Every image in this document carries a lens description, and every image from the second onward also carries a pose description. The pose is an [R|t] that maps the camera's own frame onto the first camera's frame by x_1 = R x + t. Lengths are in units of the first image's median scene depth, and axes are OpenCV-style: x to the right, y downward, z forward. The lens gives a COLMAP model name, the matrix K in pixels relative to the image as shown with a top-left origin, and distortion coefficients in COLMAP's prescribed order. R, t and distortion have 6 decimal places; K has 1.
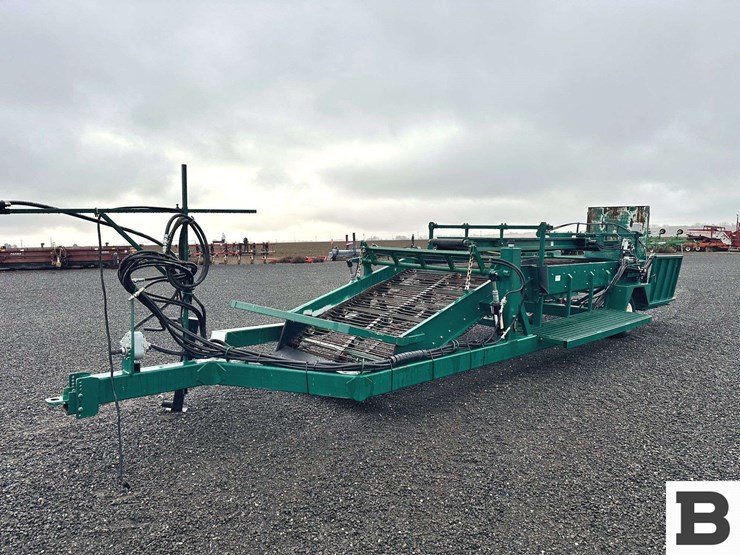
lens RADIAL K [[511.9, 0, 370.0], [0, 511.9, 277.5], [0, 0, 1]] dist [0.002054, -0.002021]
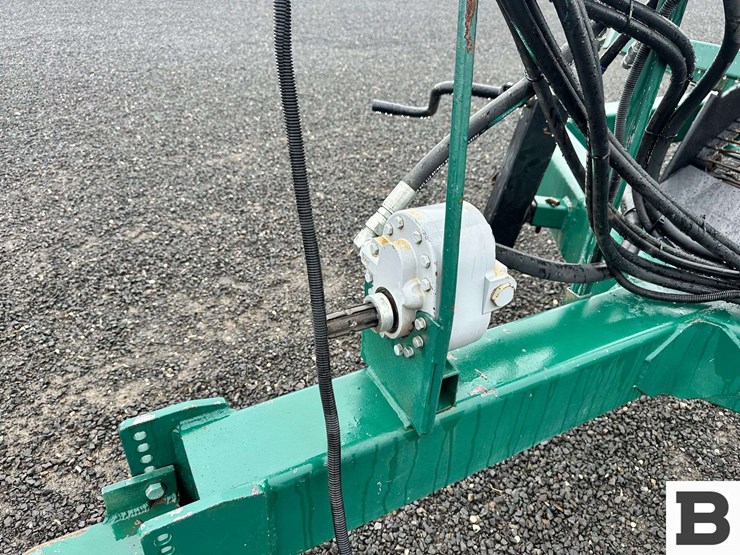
lens RADIAL K [[511.9, 0, 370.0], [0, 511.9, 277.5], [0, 0, 1]] dist [0.002054, -0.002021]
pose [[0.957509, 0.173960, -0.230031, -0.438551], [-0.045209, 0.878278, 0.476009, 0.046782], [0.284837, -0.445383, 0.848824, 0.835458]]
